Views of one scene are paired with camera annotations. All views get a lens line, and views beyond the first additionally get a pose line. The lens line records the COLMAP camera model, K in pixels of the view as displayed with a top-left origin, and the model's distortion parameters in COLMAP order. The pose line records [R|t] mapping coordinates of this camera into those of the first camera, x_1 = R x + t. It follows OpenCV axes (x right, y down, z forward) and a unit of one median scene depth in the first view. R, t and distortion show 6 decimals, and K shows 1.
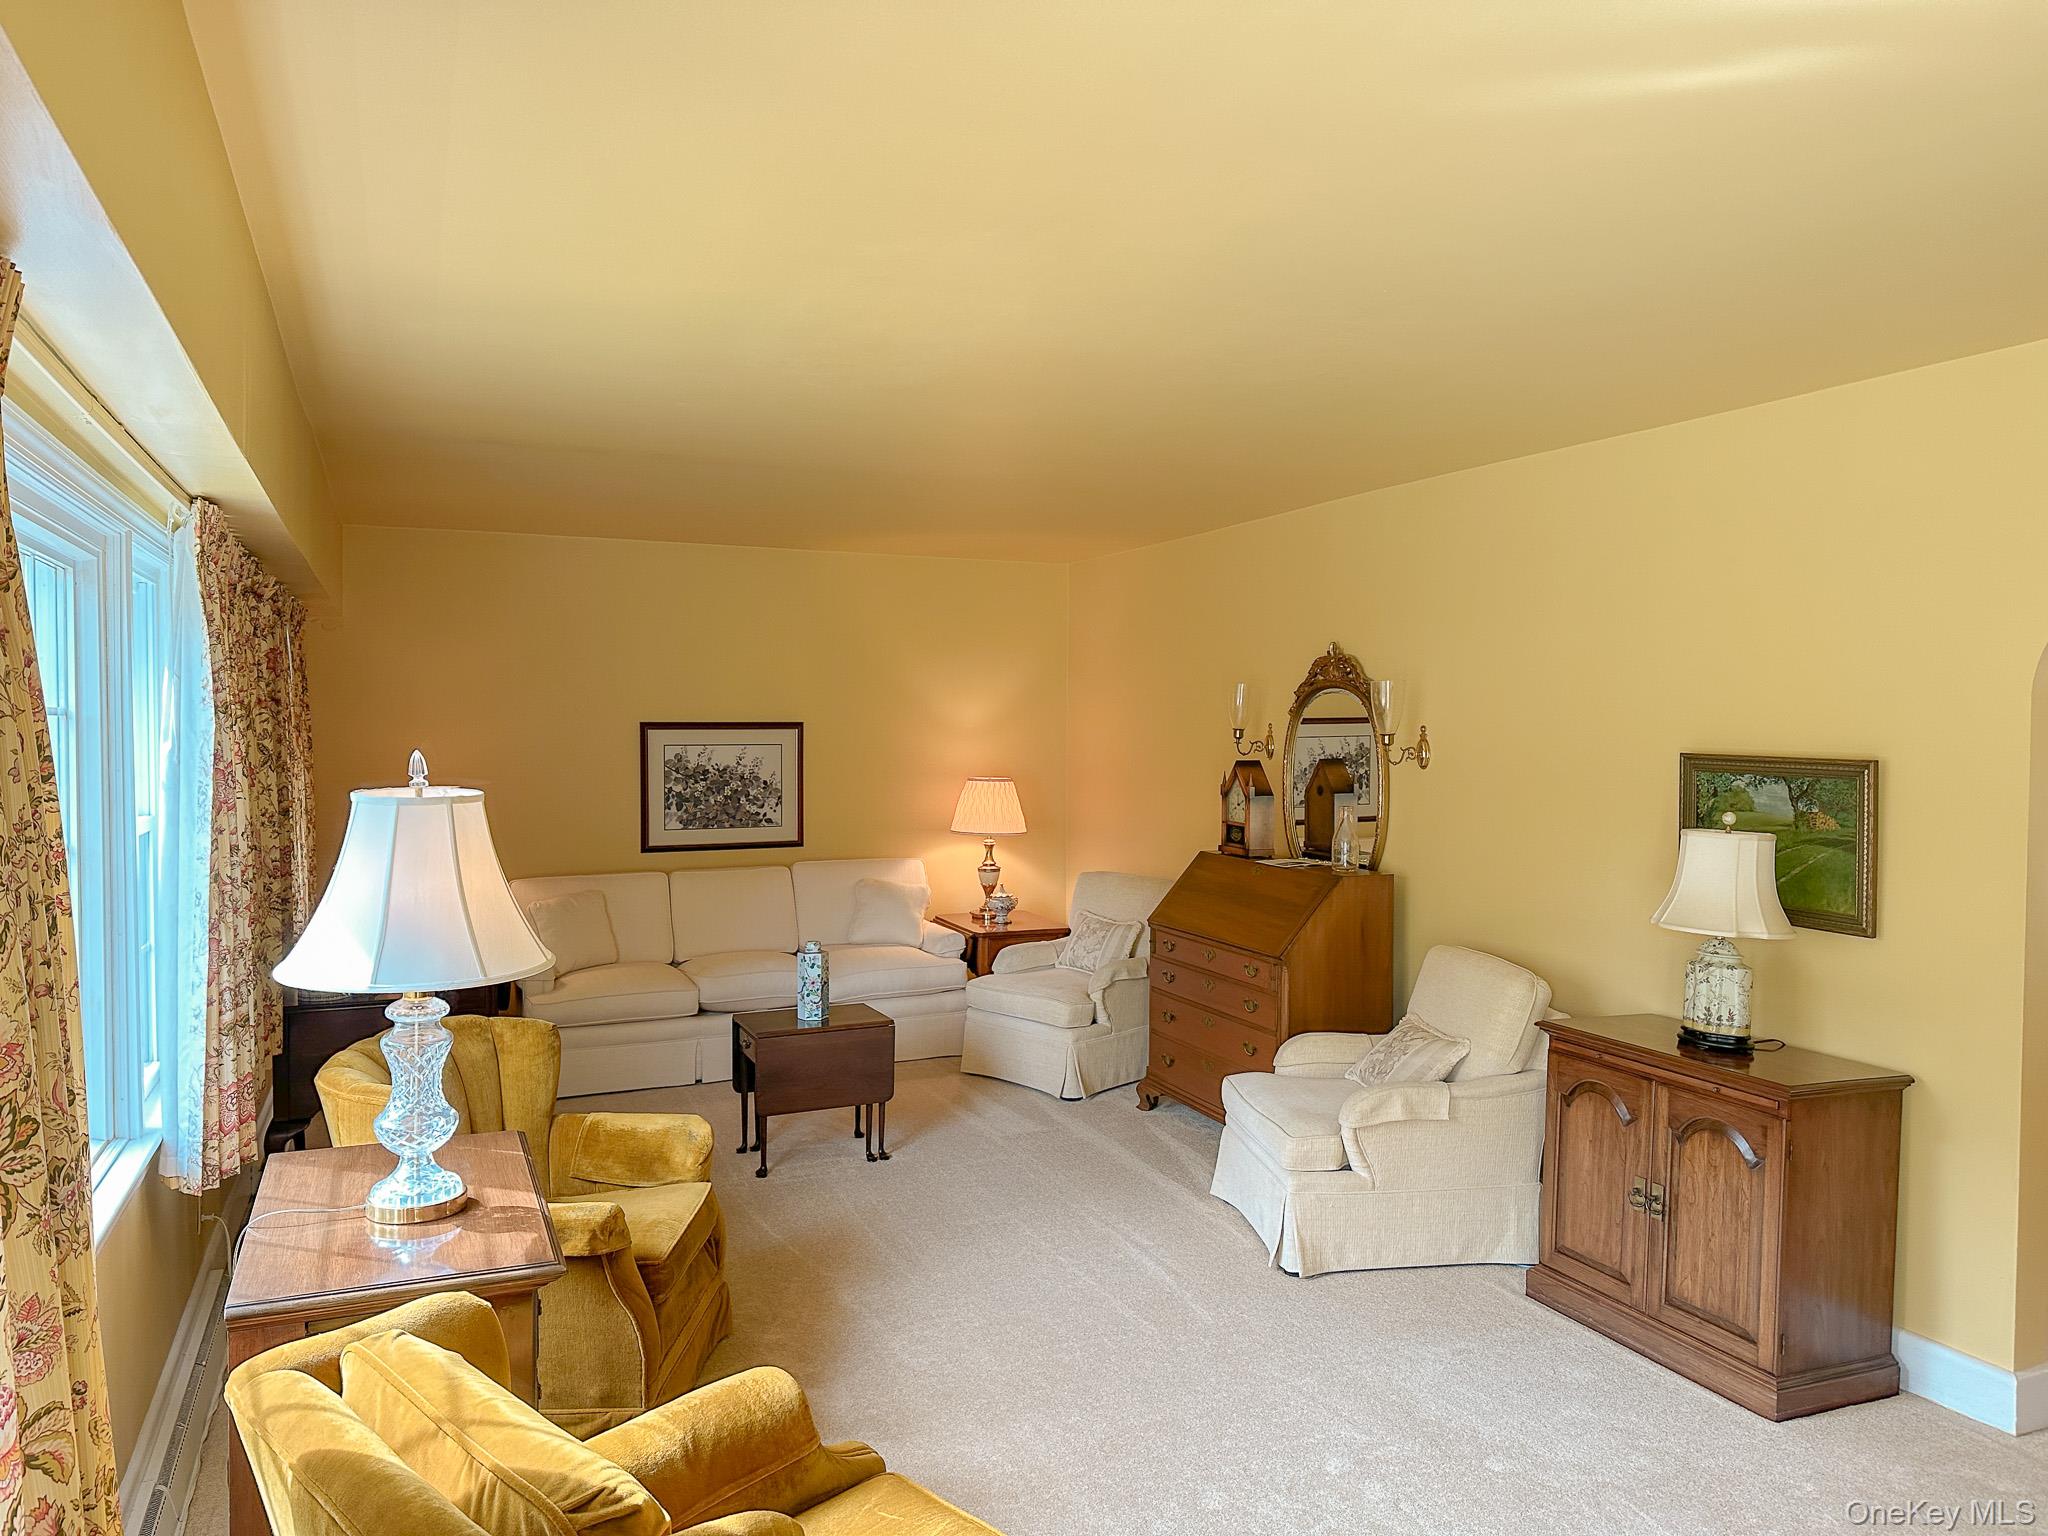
lens RADIAL K [[1402.5, 0, 1019.0], [0, 1402.5, 759.1], [0, 0, 1]] dist [0.073887, -0.097434]
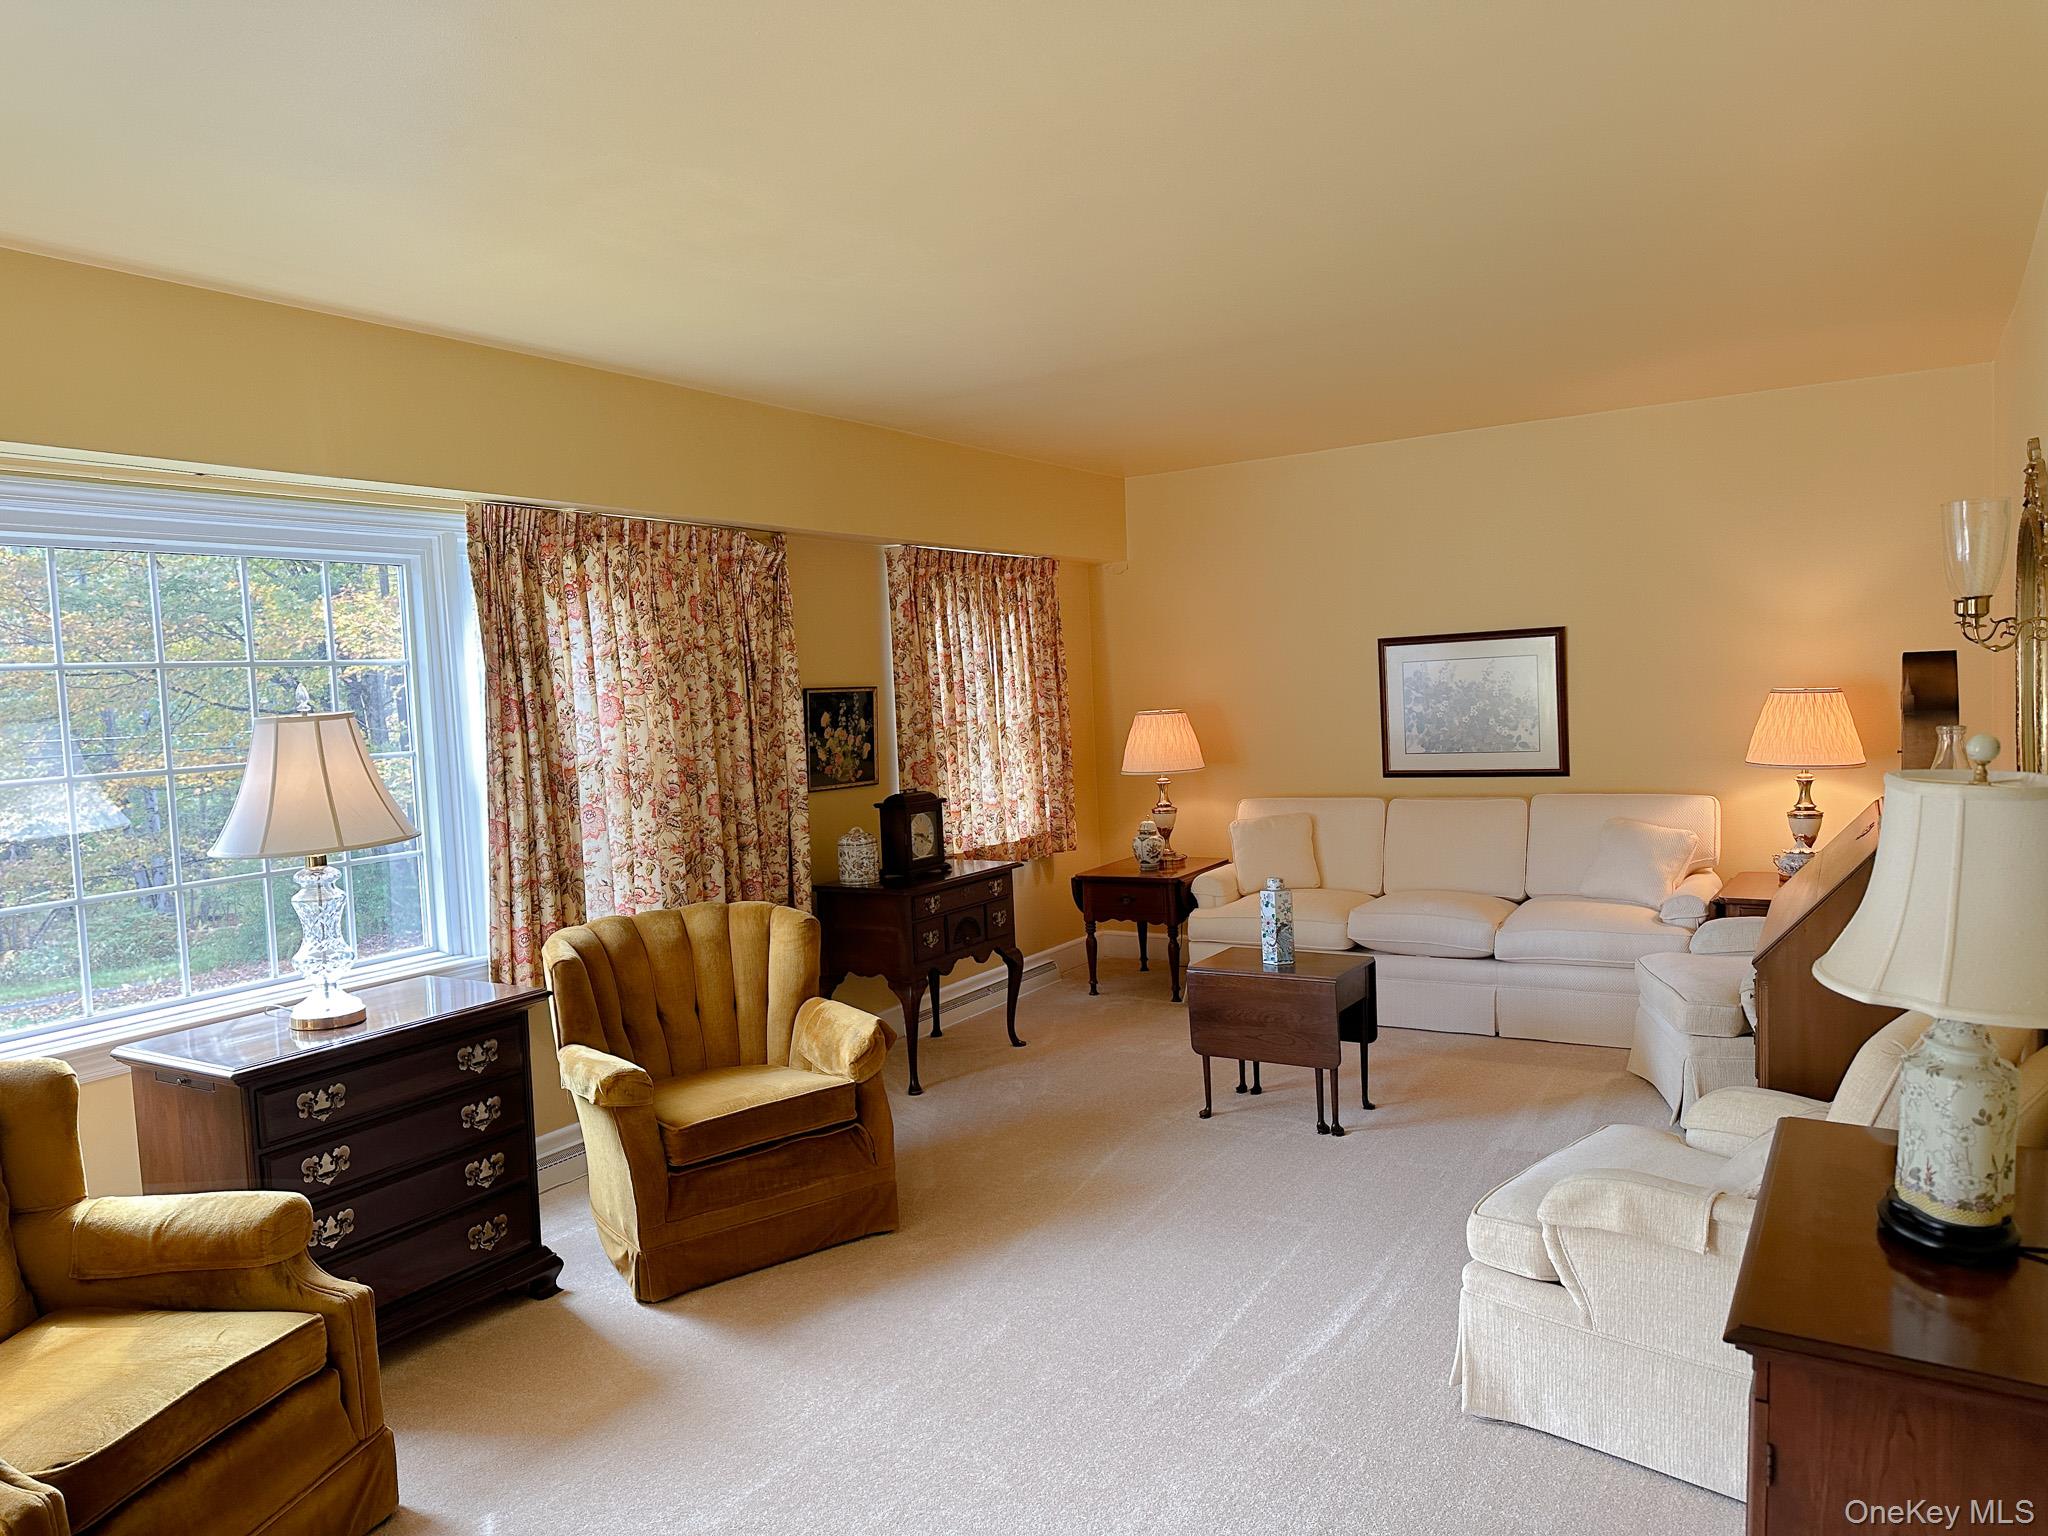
lens RADIAL K [[1419.2, 0, 1024.0], [0, 1419.2, 768.0], [0, 0, 1]] dist [0.071236, -0.001032]
pose [[0.580064, 0.021815, -0.814279, 0.508780], [0.027949, 0.998520, 0.046661, 0.012180], [0.814091, -0.049825, 0.578596, 0.347831]]
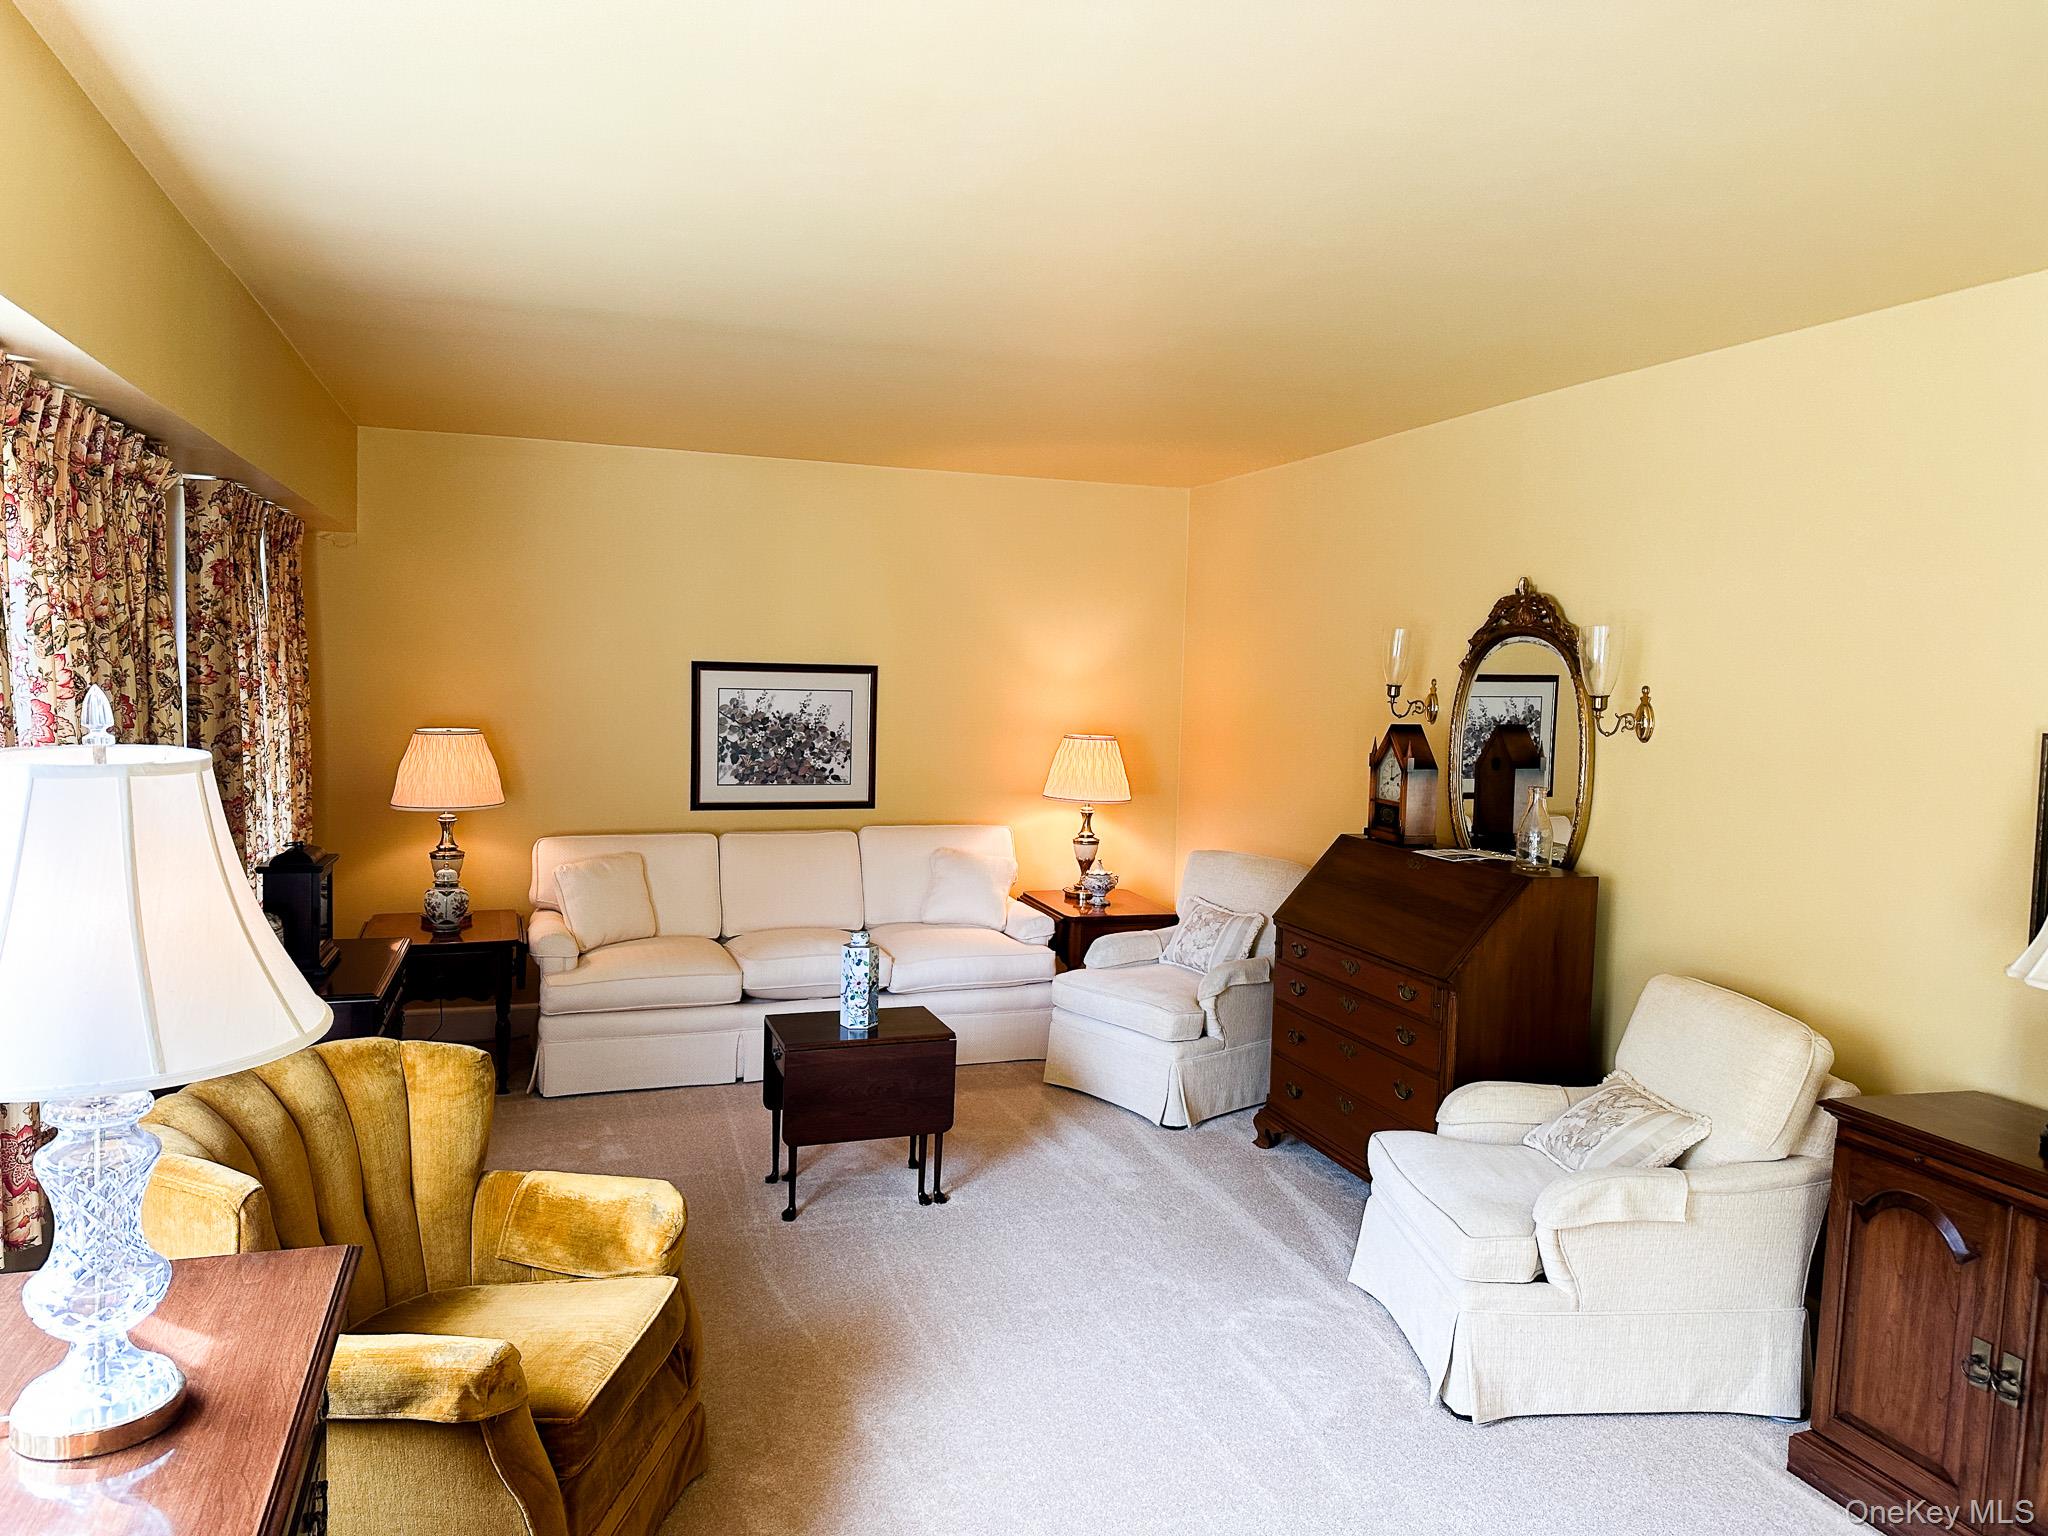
lens RADIAL K [[1402.5, 0, 1019.0], [0, 1402.5, 759.1], [0, 0, 1]] dist [0.073887, -0.097434]
pose [[0.996218, 0.028297, -0.082150, 0.009864], [-0.025403, 0.999027, 0.036063, -0.003083], [0.083090, -0.033840, 0.995967, 0.198275]]
